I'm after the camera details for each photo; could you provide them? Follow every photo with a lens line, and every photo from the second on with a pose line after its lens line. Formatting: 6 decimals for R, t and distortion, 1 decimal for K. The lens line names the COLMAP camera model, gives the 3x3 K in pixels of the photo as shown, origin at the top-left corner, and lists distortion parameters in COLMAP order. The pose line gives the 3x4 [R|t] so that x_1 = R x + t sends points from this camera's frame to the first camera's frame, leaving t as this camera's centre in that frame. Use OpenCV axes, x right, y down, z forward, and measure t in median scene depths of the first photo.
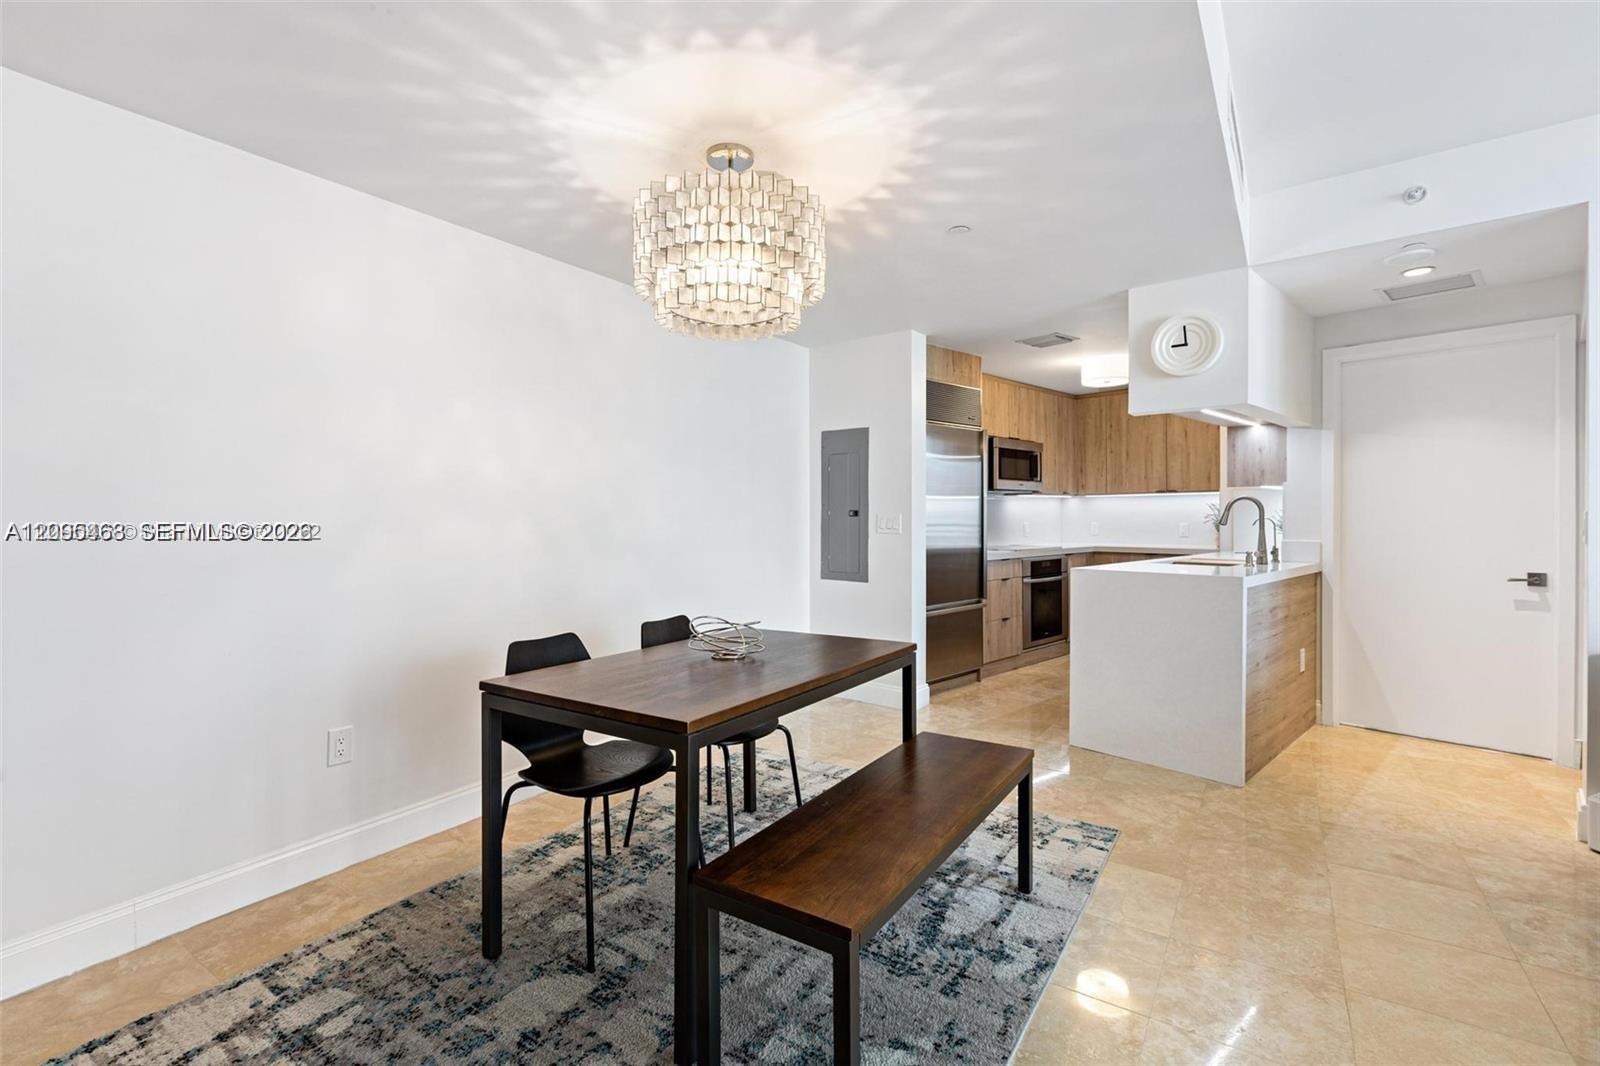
lens RADIAL K [[720.7, 0, 792.8], [0, 720.7, 521.6], [0, 0, 1]] dist [0.000383, 0.000856]
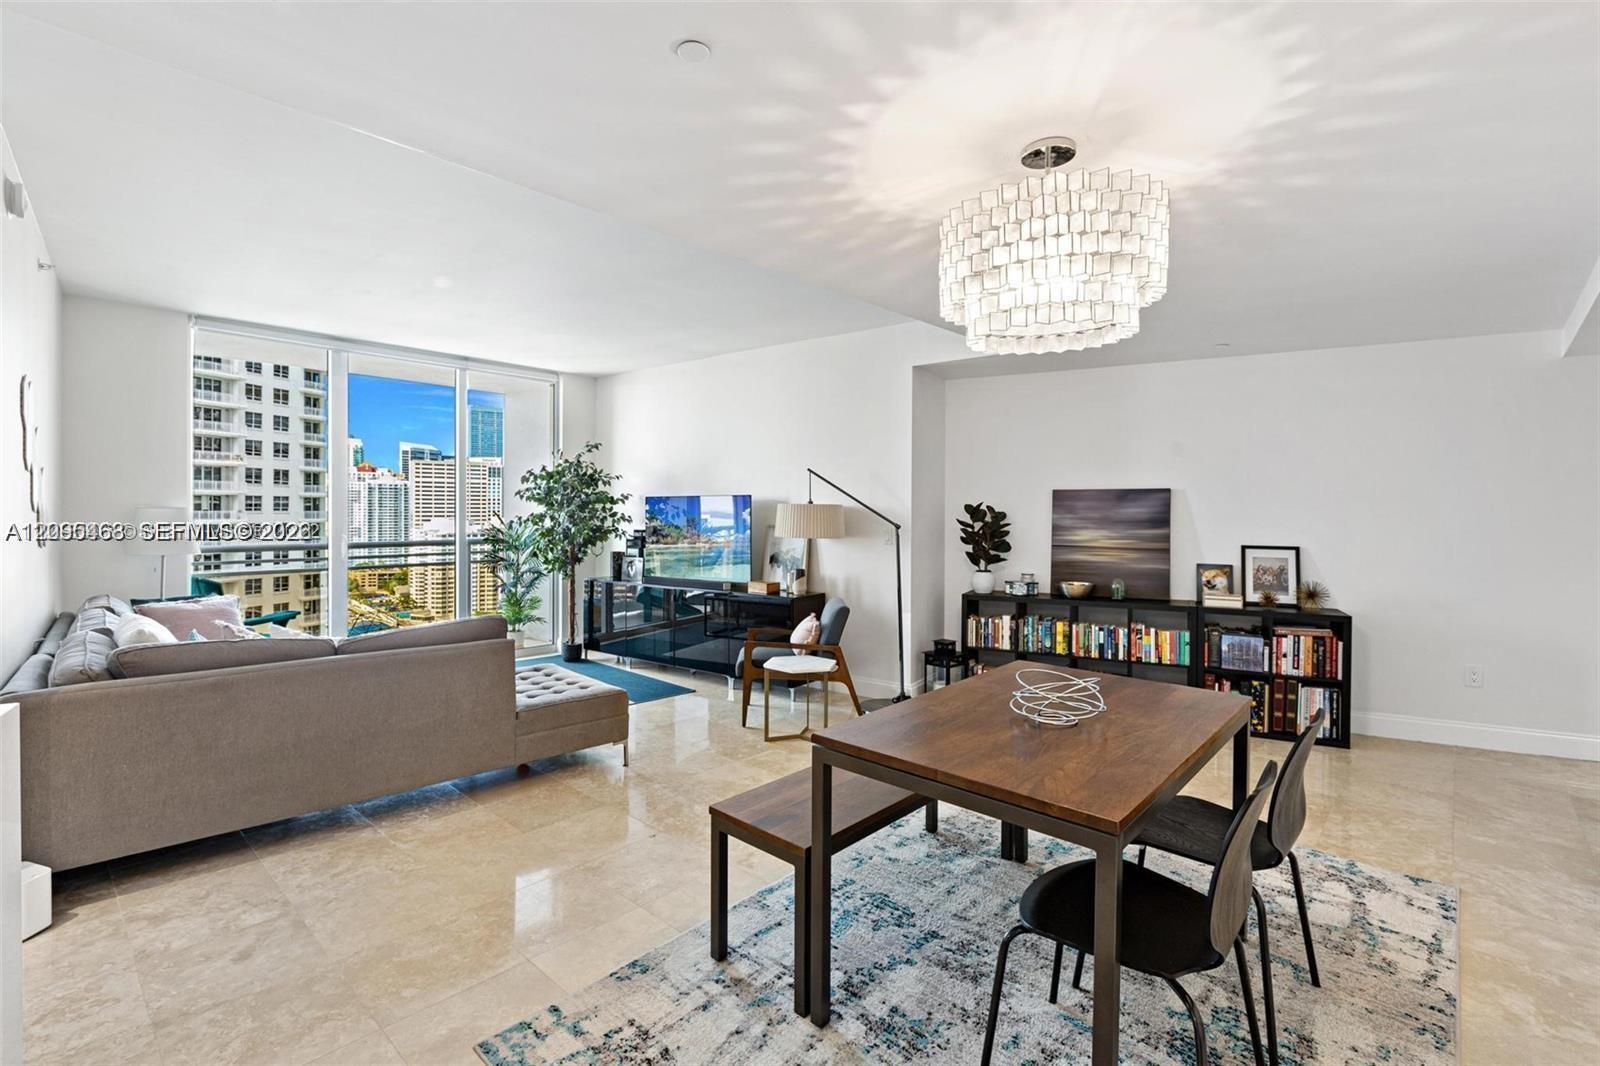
lens RADIAL K [[720.7, 0, 787.4], [0, 720.7, 515.4], [0, 0, 1]] dist [0.000383, 0.000856]
pose [[-0.987056, 0.000133, 0.160373, 0.087296], [0.001776, 0.999947, 0.010101, -0.064971], [-0.160363, 0.010255, -0.987005, 1.911506]]
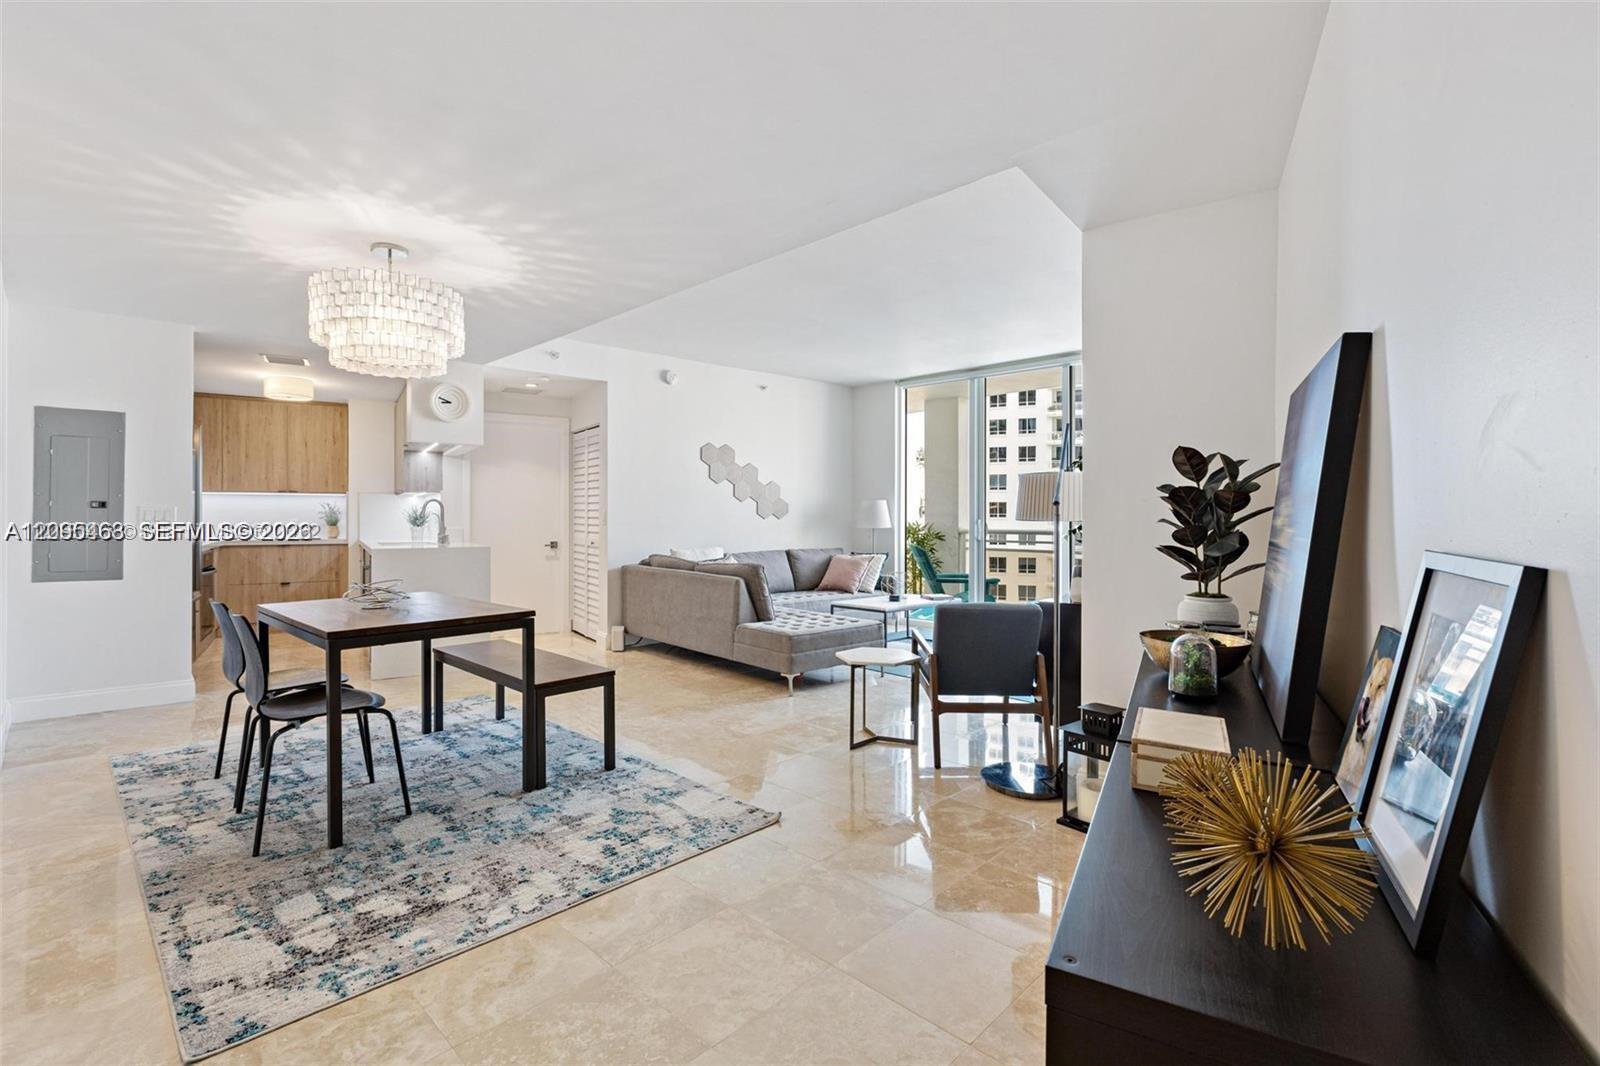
lens RADIAL K [[720.7, 0, 779.8], [0, 720.7, 516.6], [0, 0, 1]] dist [0.000383, 0.000856]
pose [[0.189172, 0.005029, 0.981931, -1.307260], [0.003897, 0.999975, -0.005873, 0.025381], [-0.981936, 0.004938, 0.189148, -0.013396]]
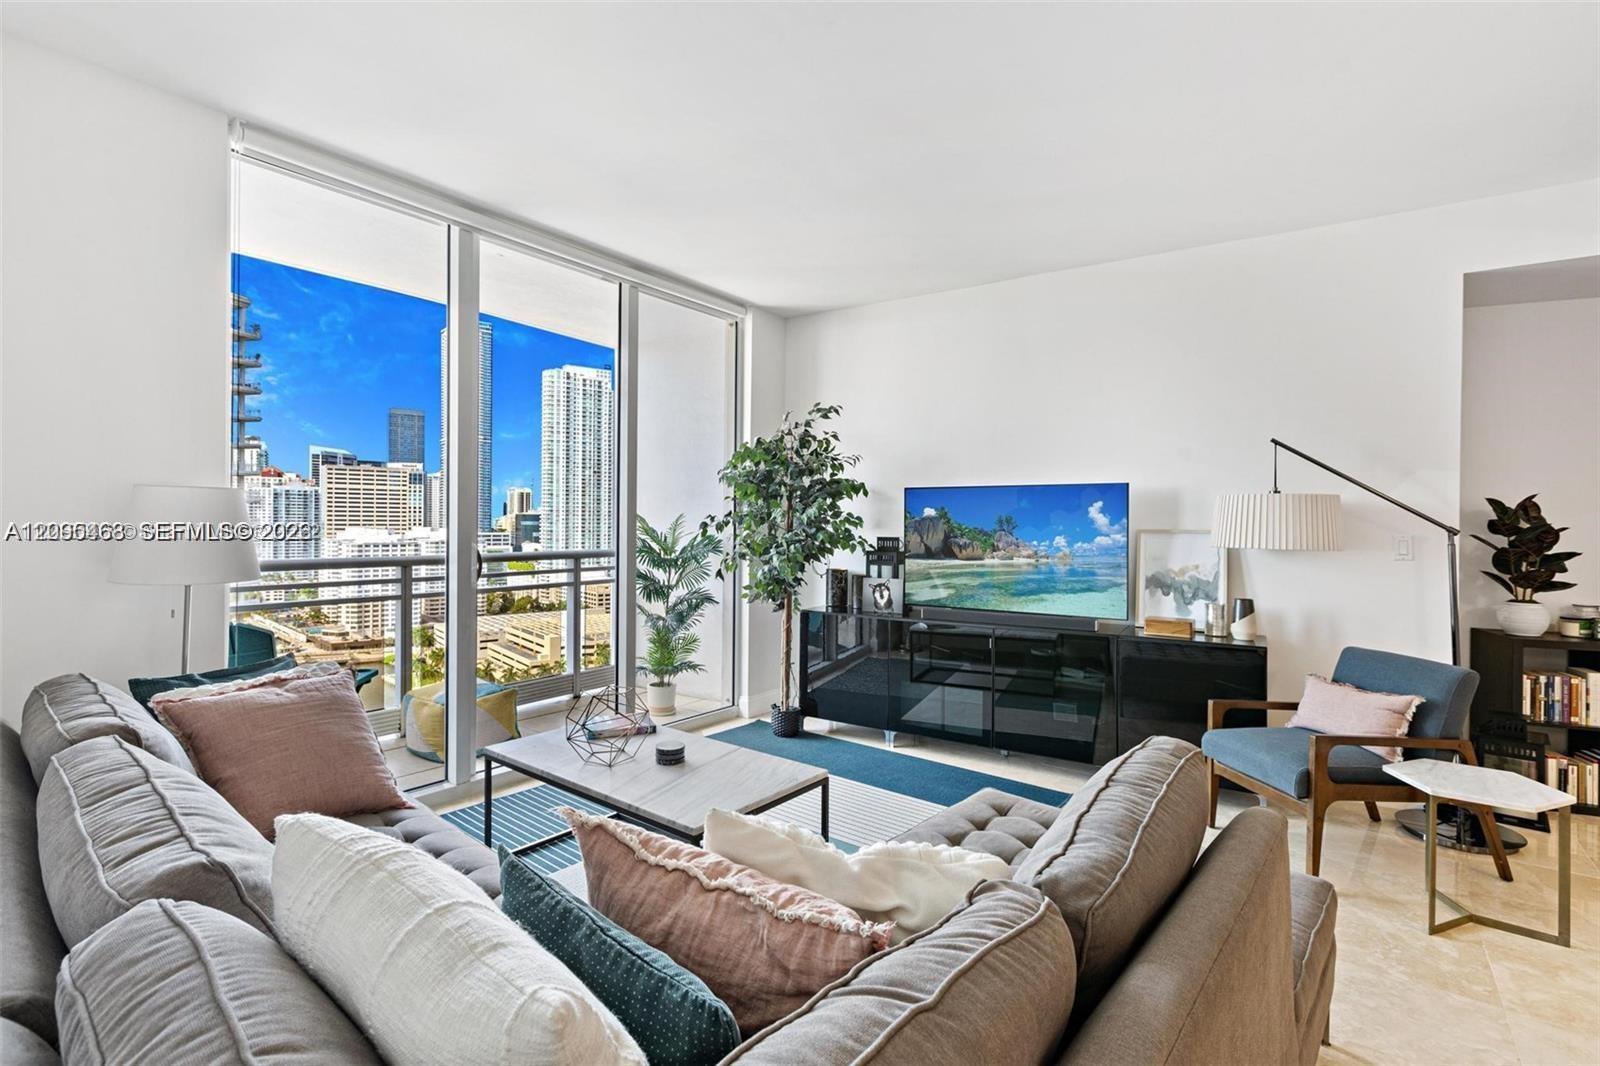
lens RADIAL K [[720.7, 0, 795.6], [0, 720.7, 531.7], [0, 0, 1]] dist [0.000383, 0.000856]
pose [[-0.998203, -0.004152, 0.059777, 1.257808], [-0.003047, 0.999823, 0.018570, -0.029975], [-0.059843, 0.018354, -0.998039, 1.108070]]
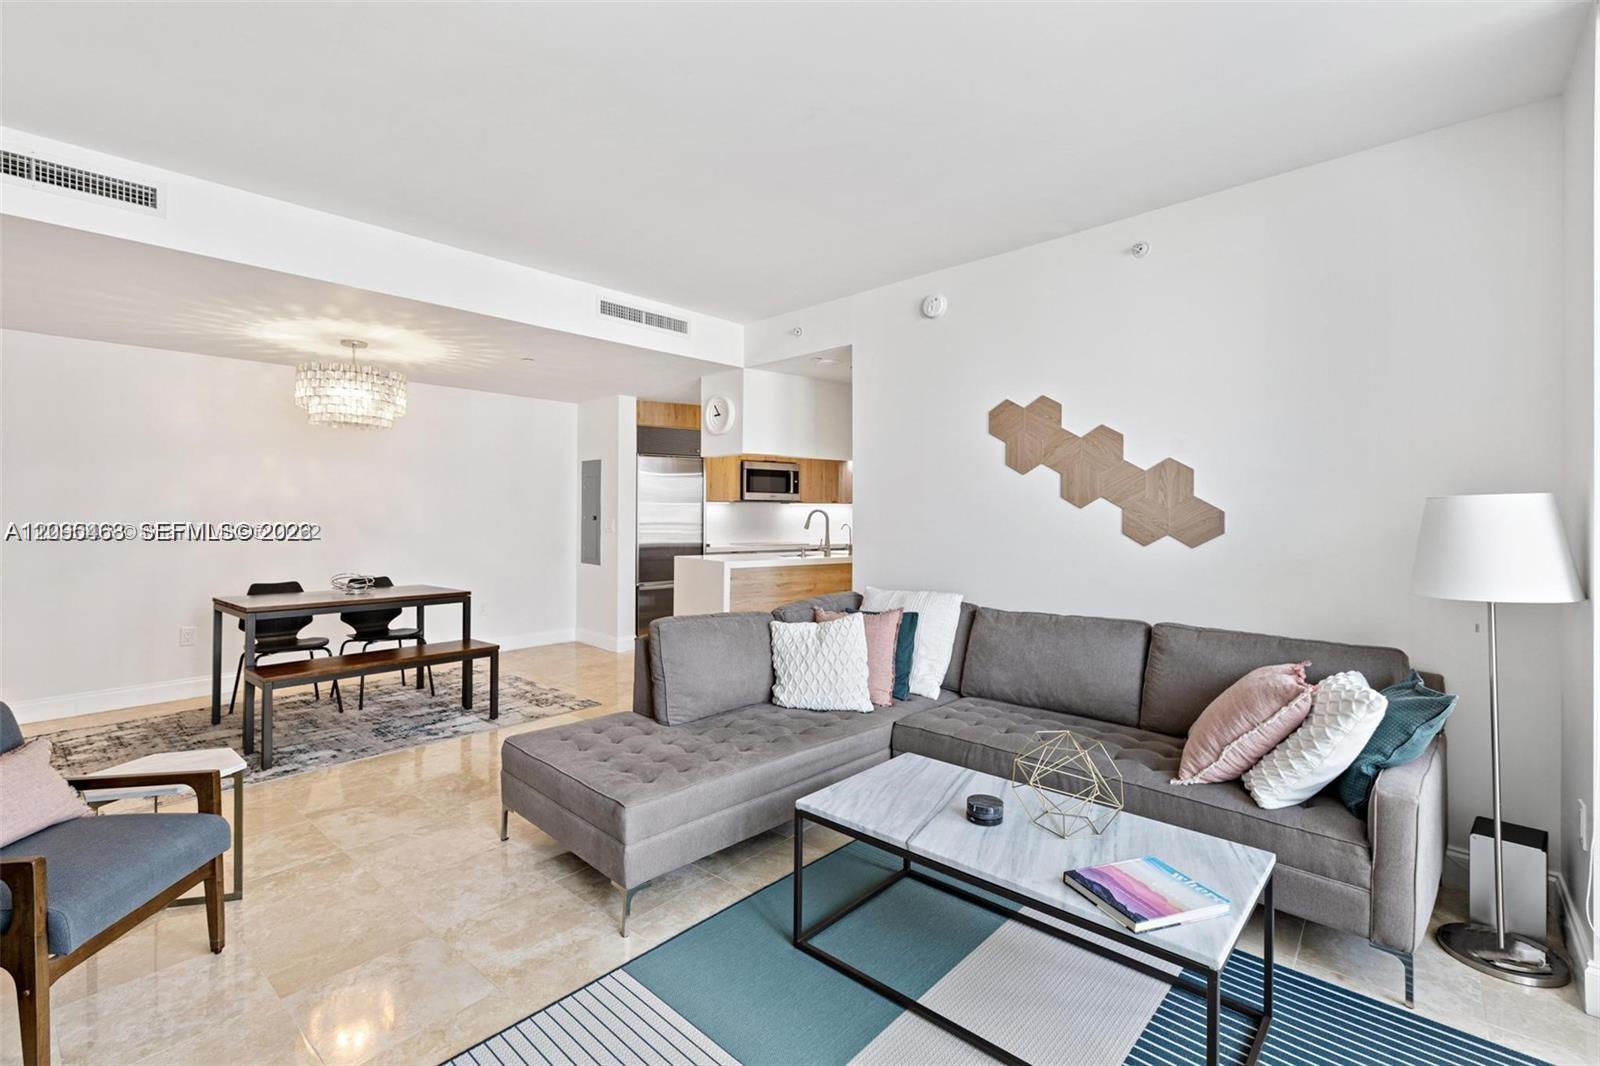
lens RADIAL K [[720.7, 0, 794.4], [0, 720.7, 509.8], [0, 0, 1]] dist [0.000383, 0.000856]
pose [[0.993047, 0.008308, -0.117421, 1.348980], [-0.009572, 0.999902, -0.010202, -0.034427], [0.117325, 0.011255, 0.993030, -0.829940]]
